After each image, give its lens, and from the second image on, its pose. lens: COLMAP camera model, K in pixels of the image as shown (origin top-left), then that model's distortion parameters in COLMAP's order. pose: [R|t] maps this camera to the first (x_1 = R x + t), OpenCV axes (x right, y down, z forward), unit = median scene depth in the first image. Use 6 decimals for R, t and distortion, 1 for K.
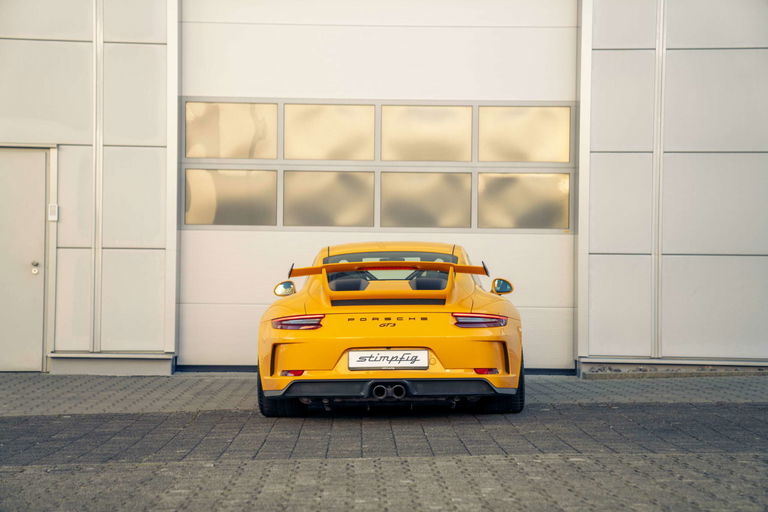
lens RADIAL K [[1514.5, 0, 379.1], [0, 1514.5, 256.6], [0, 0, 1]] dist [0.390811, 0.000000]
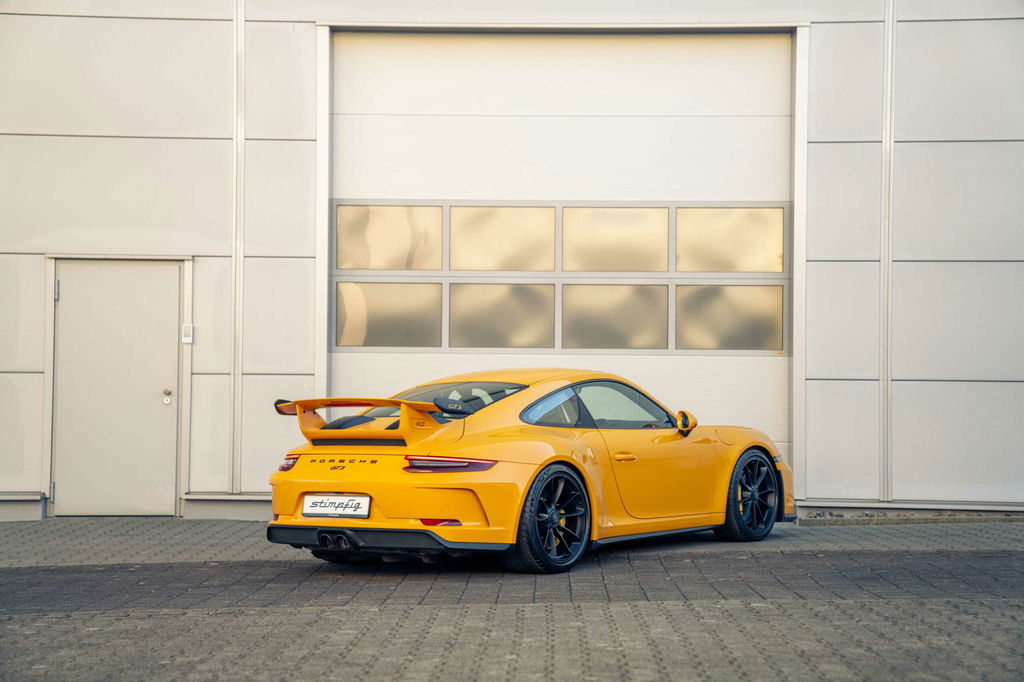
lens RADIAL K [[2019.3, 0, 507.7], [0, 2019.3, 347.2], [0, 0, 1]] dist [0.390811, 0.000000]
pose [[0.999440, -0.002506, -0.033362, 0.008645], [0.002135, 0.999936, -0.011141, -0.007655], [0.033388, 0.011063, 0.999381, -0.149806]]
